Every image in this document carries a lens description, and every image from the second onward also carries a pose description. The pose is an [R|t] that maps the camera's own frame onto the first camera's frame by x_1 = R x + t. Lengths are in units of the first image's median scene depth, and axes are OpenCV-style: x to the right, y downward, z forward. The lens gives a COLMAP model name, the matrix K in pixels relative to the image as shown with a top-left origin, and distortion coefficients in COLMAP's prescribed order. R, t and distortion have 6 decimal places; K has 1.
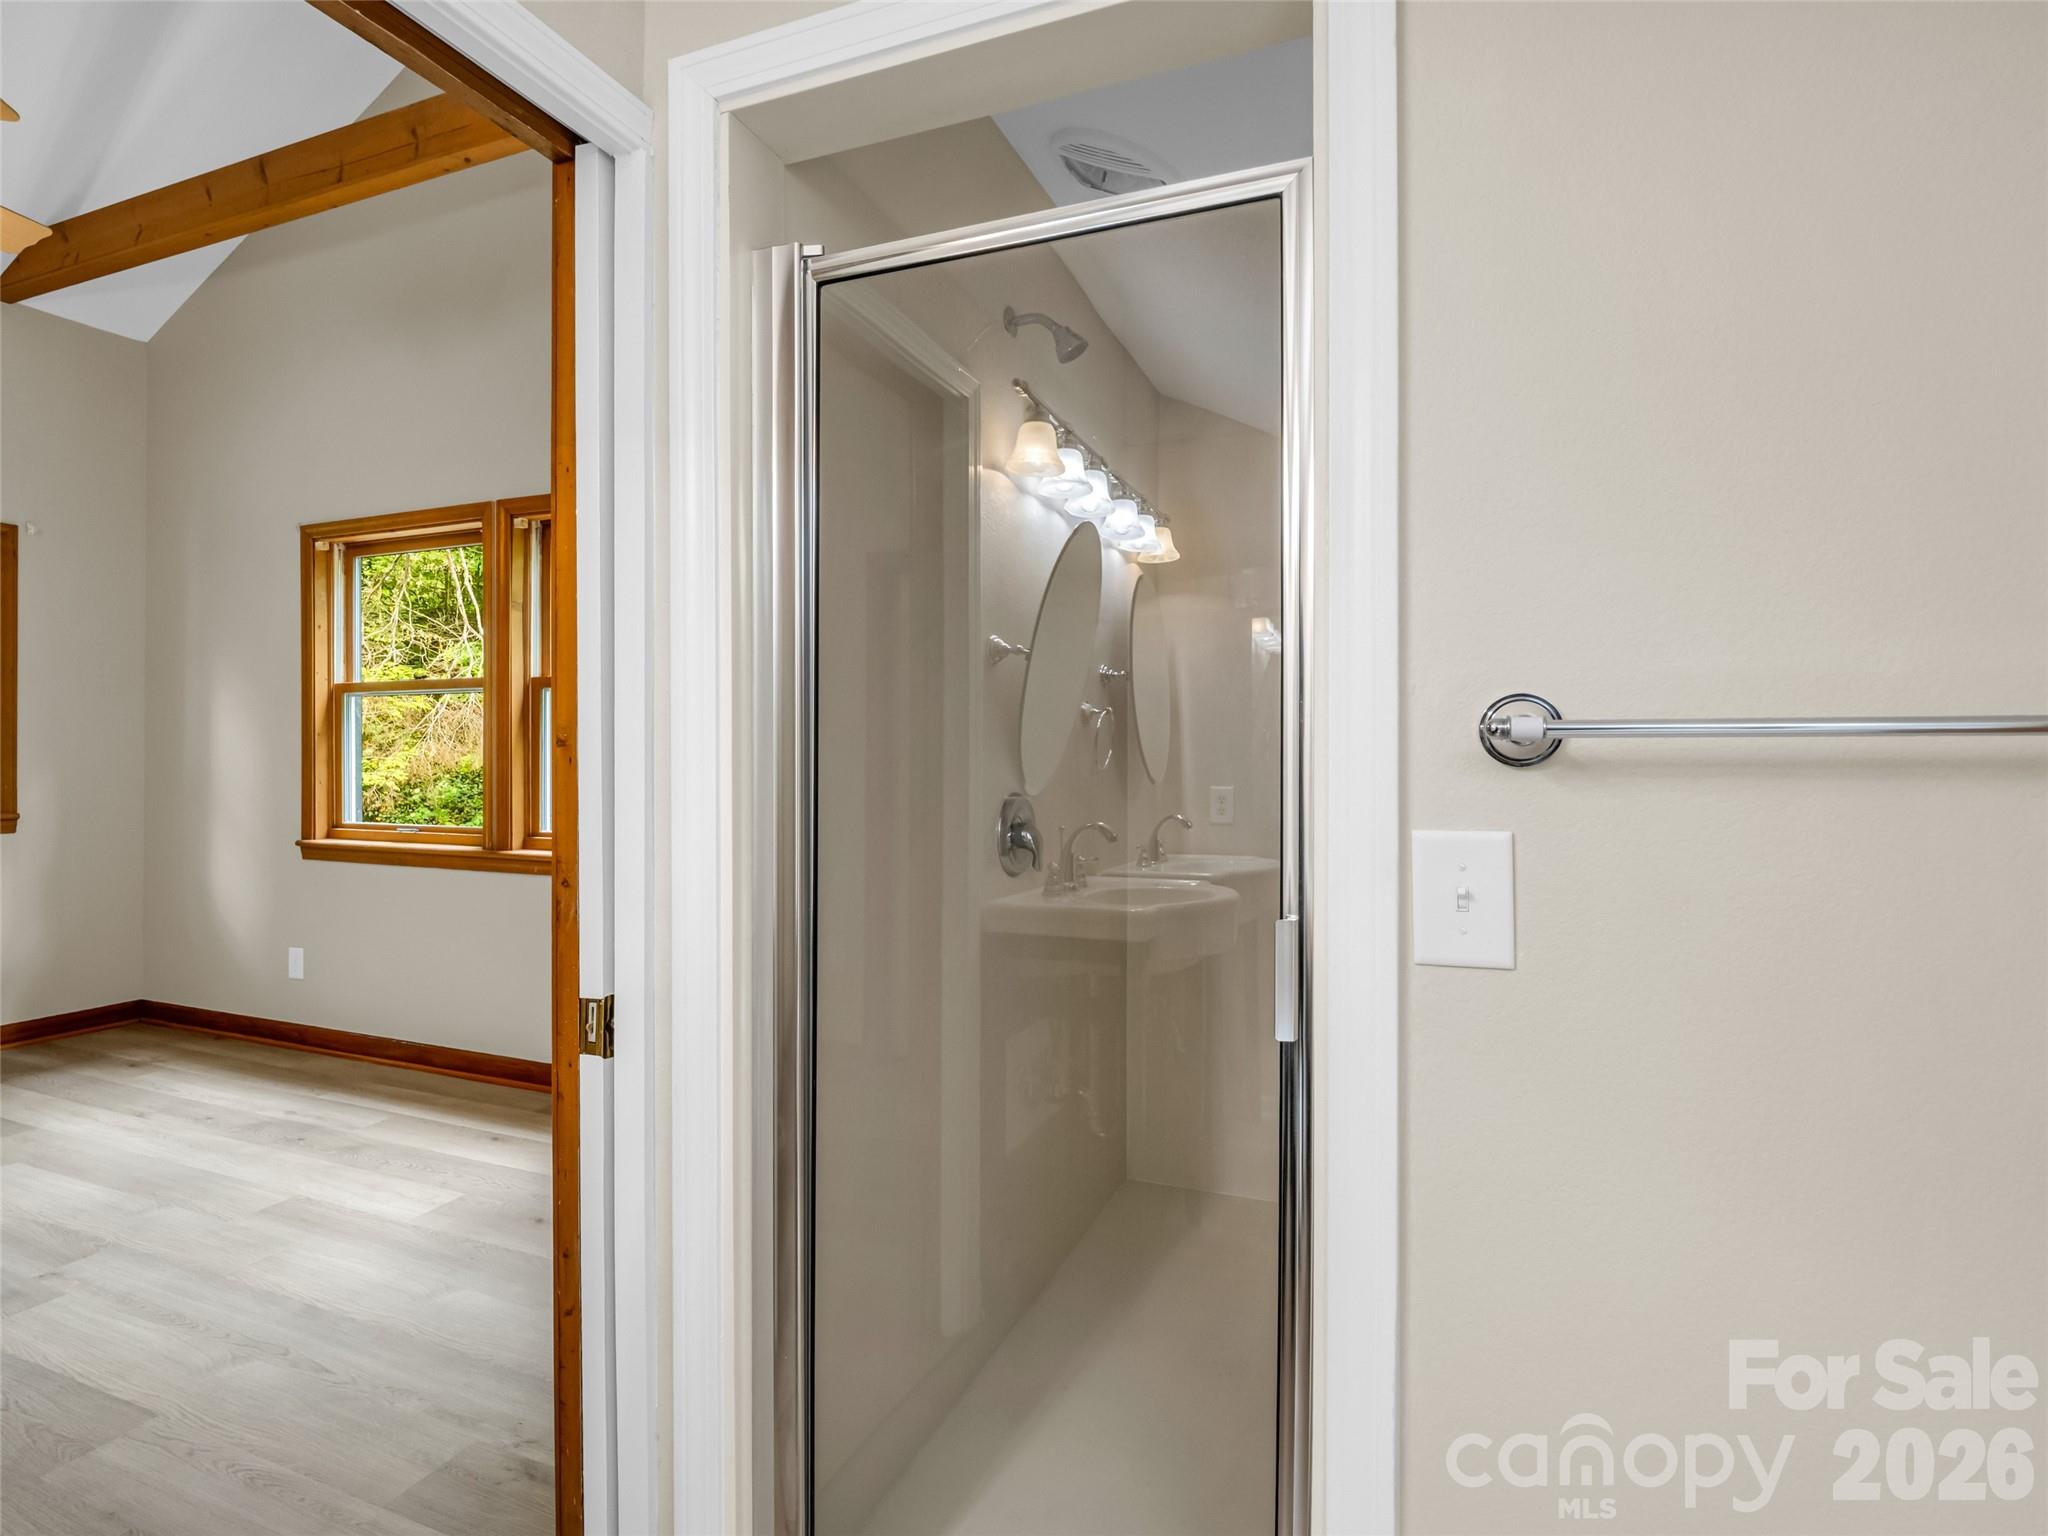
lens RADIAL K [[1076.6, 0, 1092.1], [0, 1076.6, 765.0], [0, 0, 1]] dist [0.000944, -0.000026]
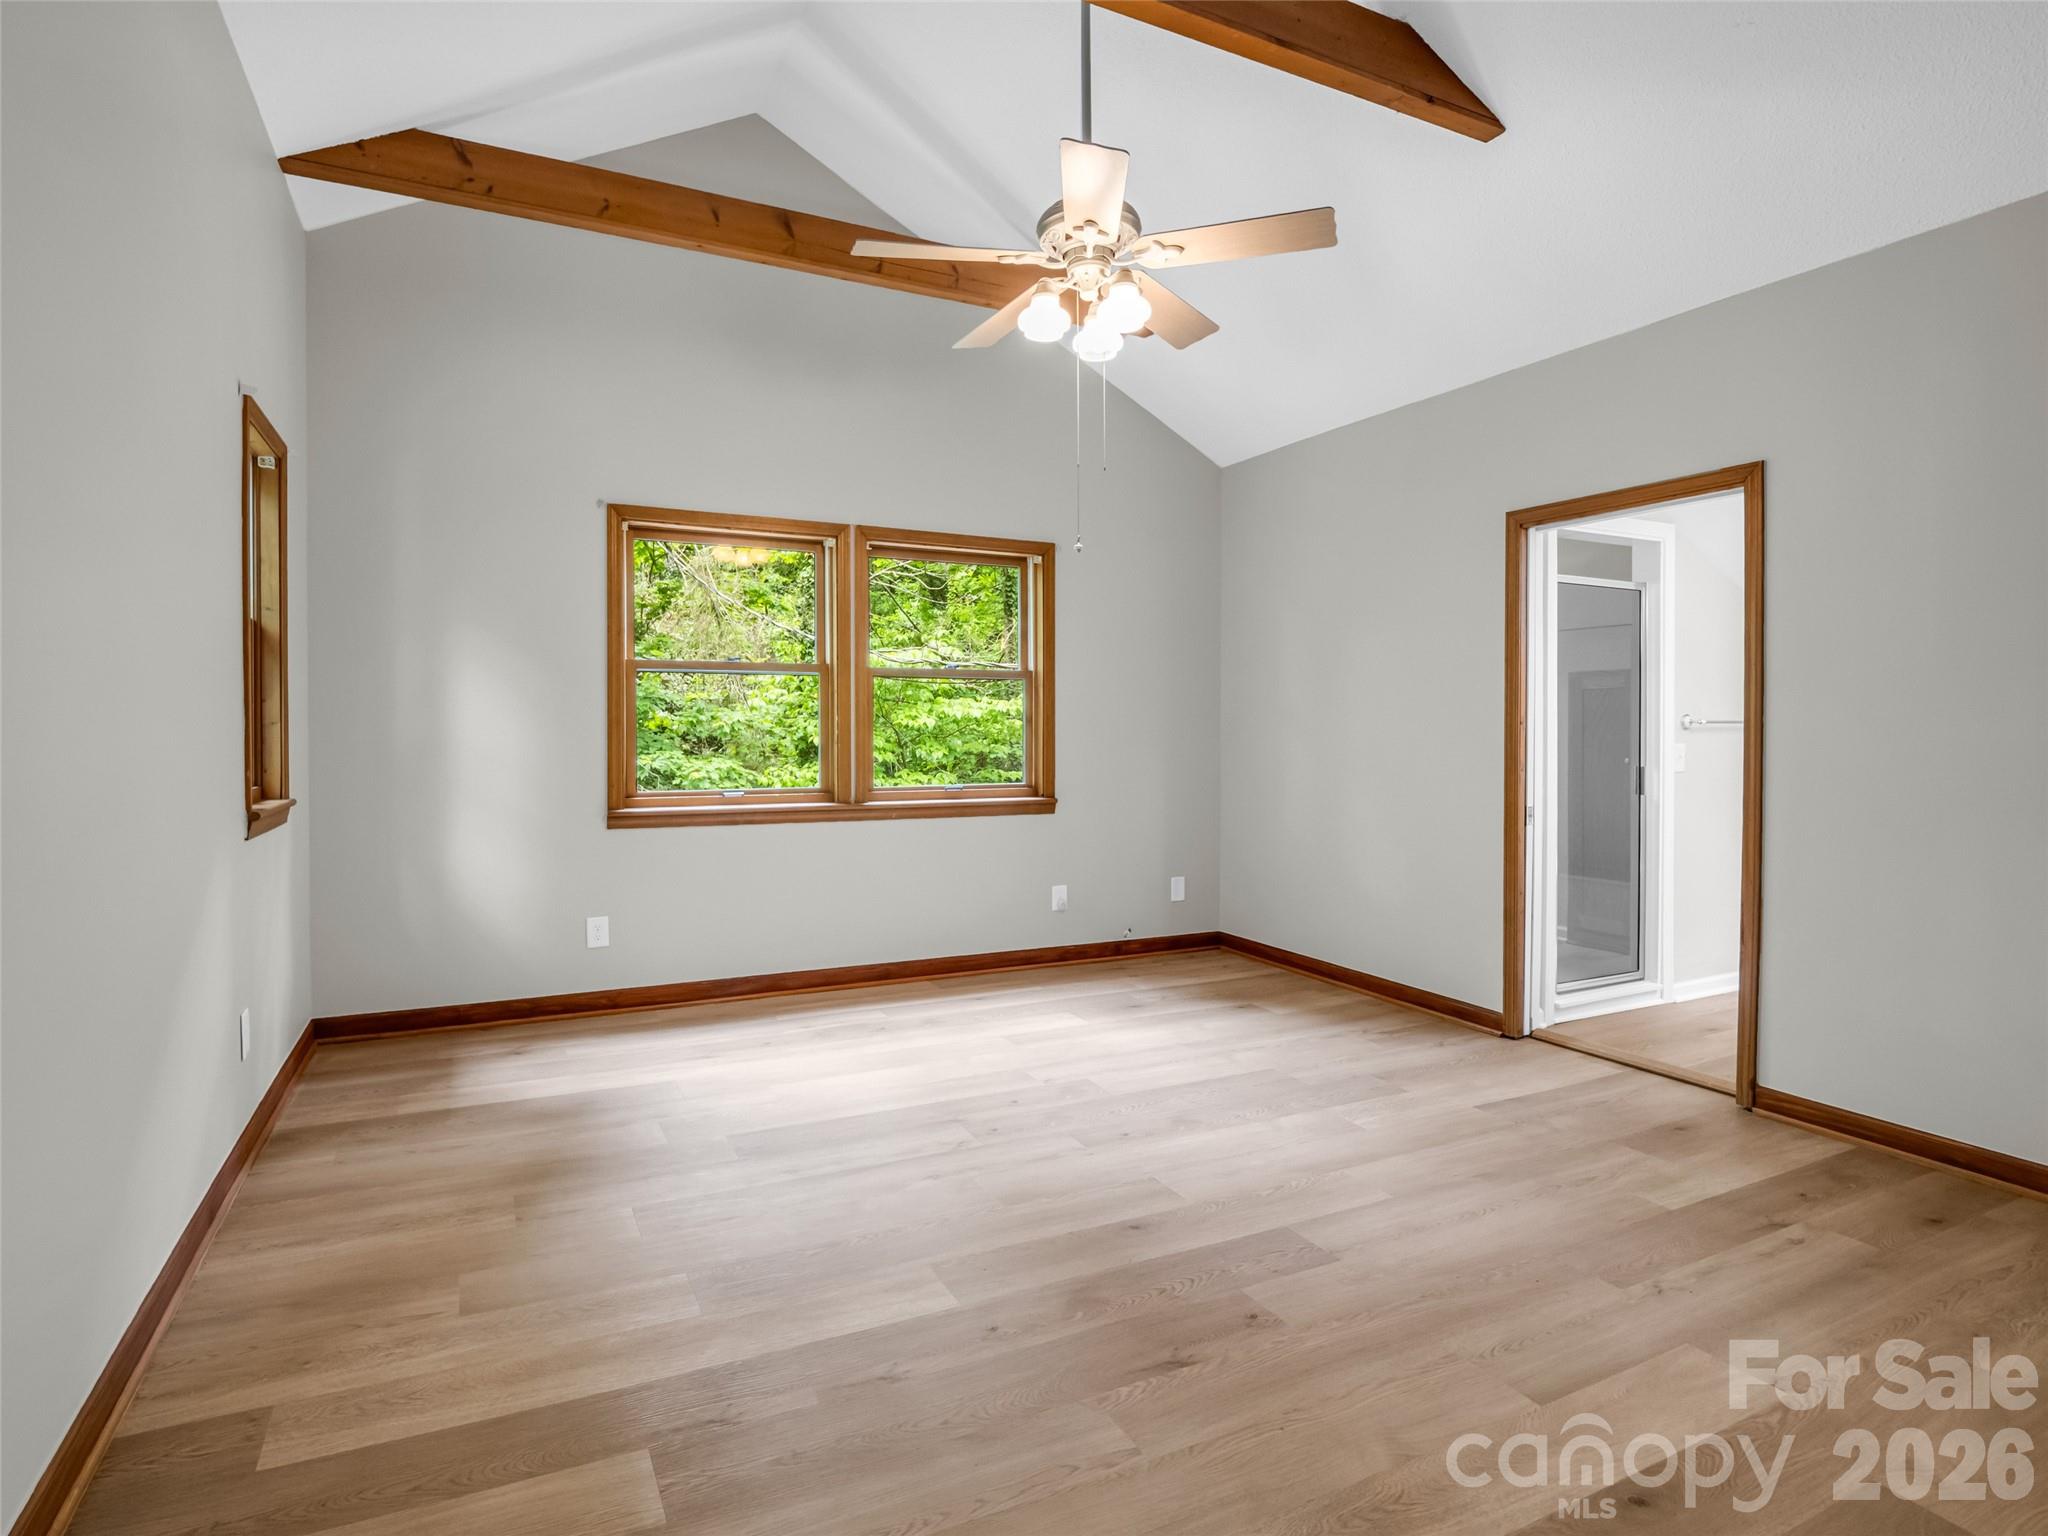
lens RADIAL K [[1017.5, 0, 1020.5], [0, 1017.5, 760.3], [0, 0, 1]] dist [-0.012343, -0.001085]
pose [[0.657394, -0.027705, 0.753038, -1.568366], [0.006797, 0.999501, 0.030839, -0.006973], [-0.753517, -0.015155, 0.657254, 0.091713]]
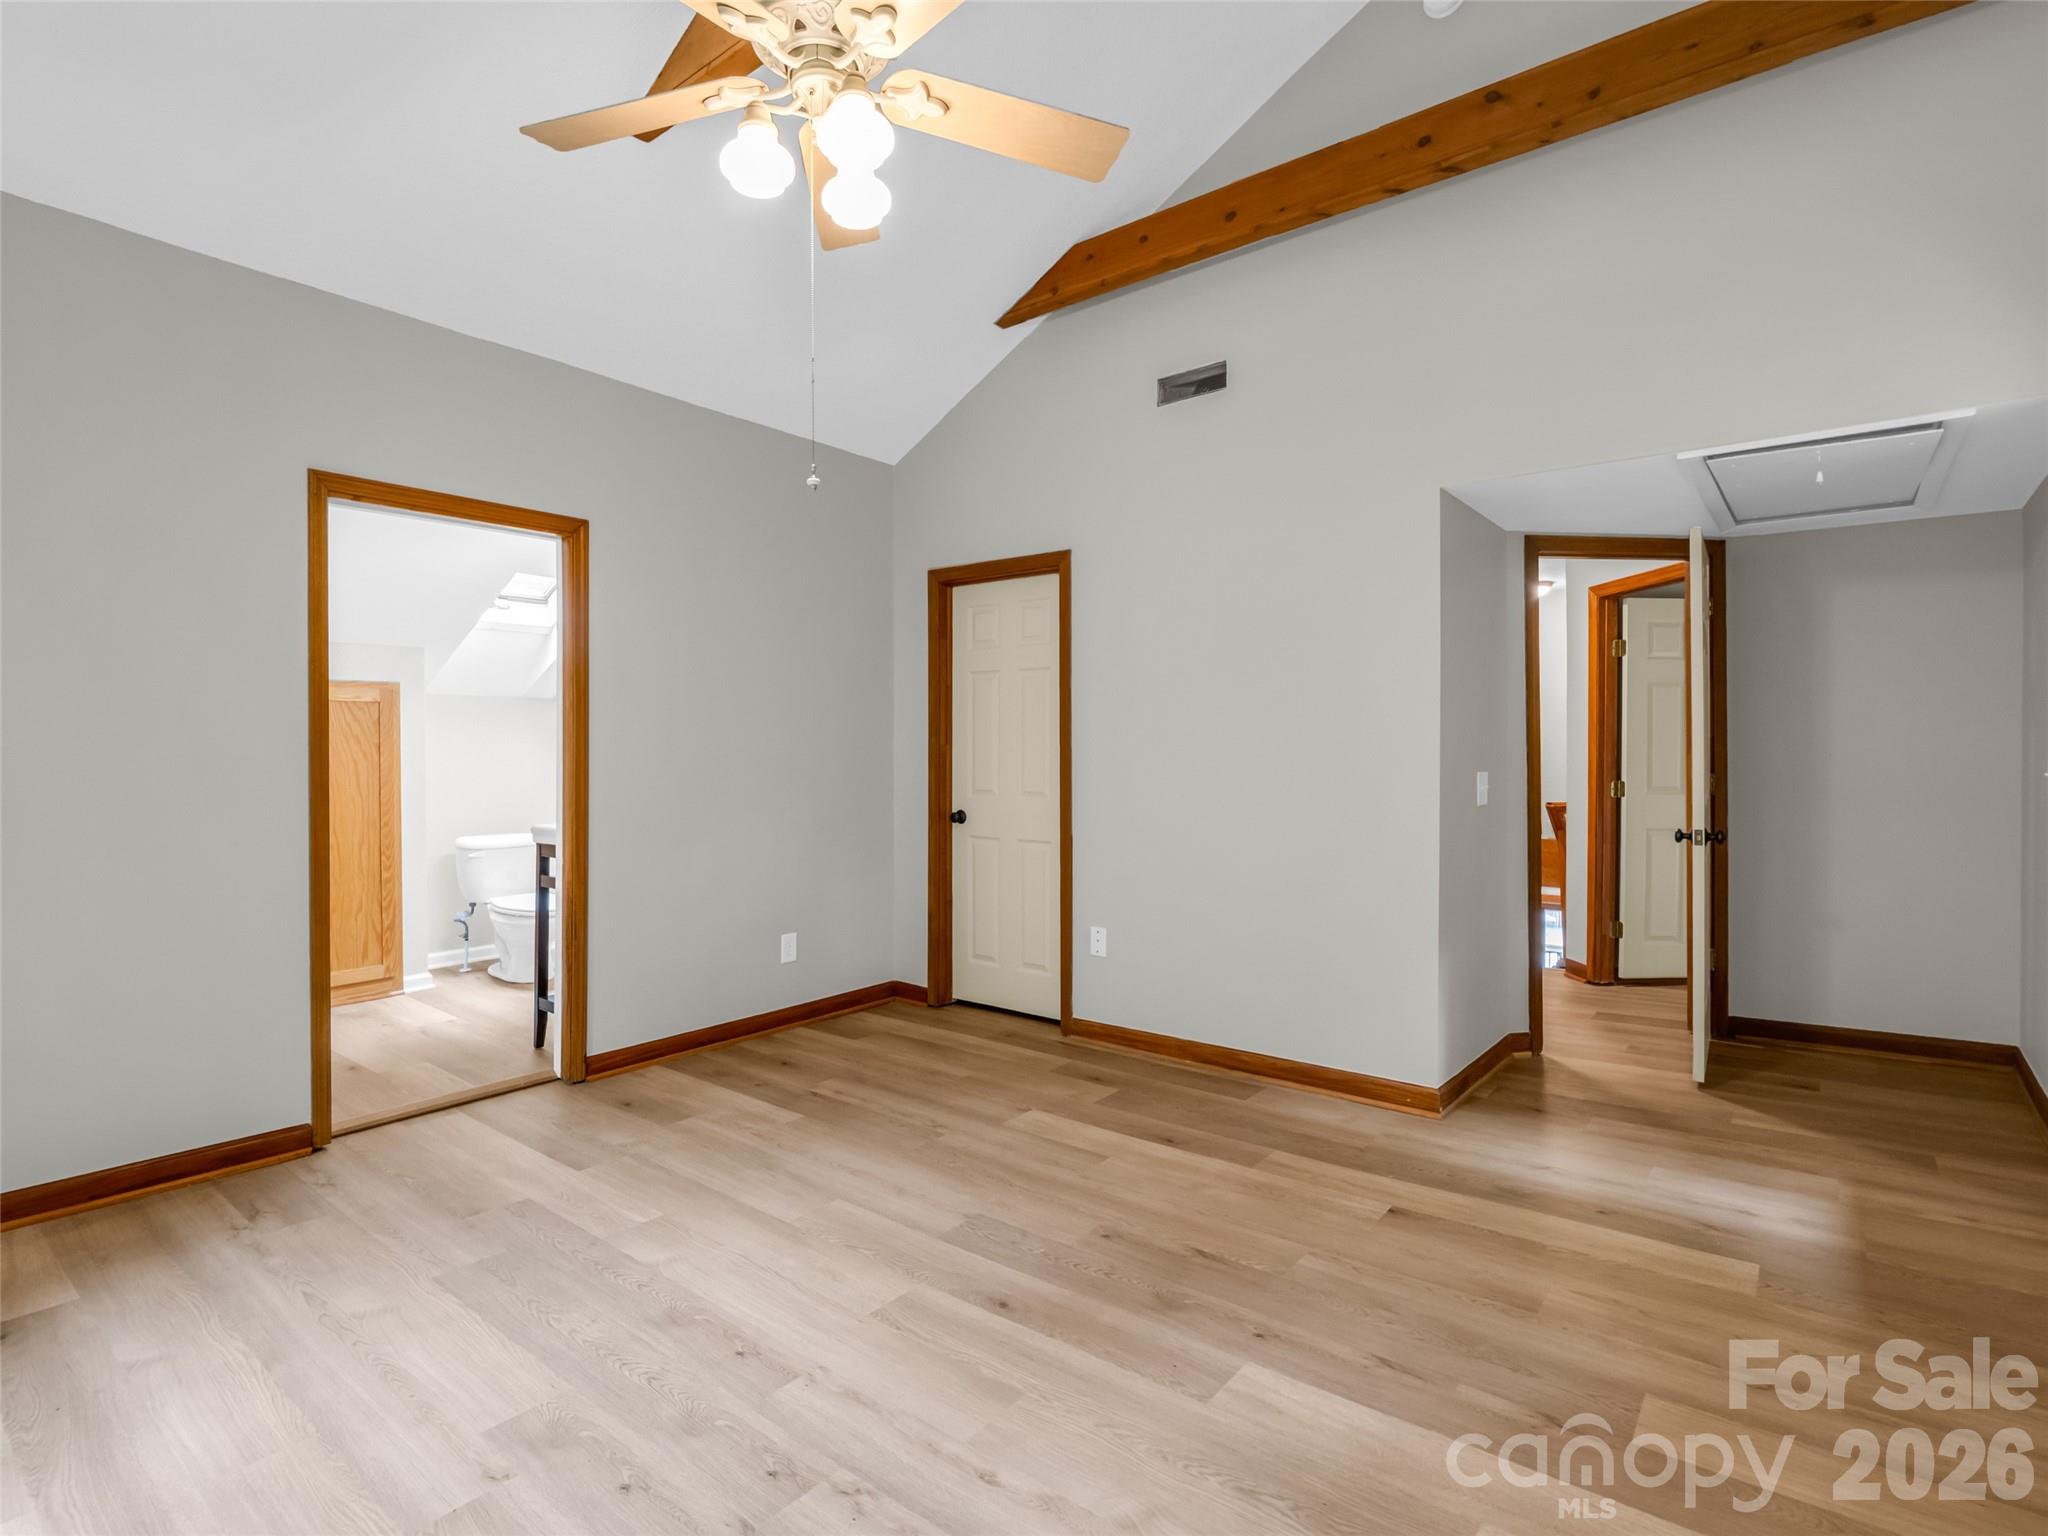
lens RADIAL K [[1017.5, 0, 1020.5], [0, 1017.5, 760.3], [0, 0, 1]] dist [-0.012343, -0.001085]
pose [[-0.951898, -0.005774, 0.306360, -1.160692], [0.000085, 0.999817, 0.019110, -0.012067], [-0.306414, 0.018217, -0.951724, 1.174883]]
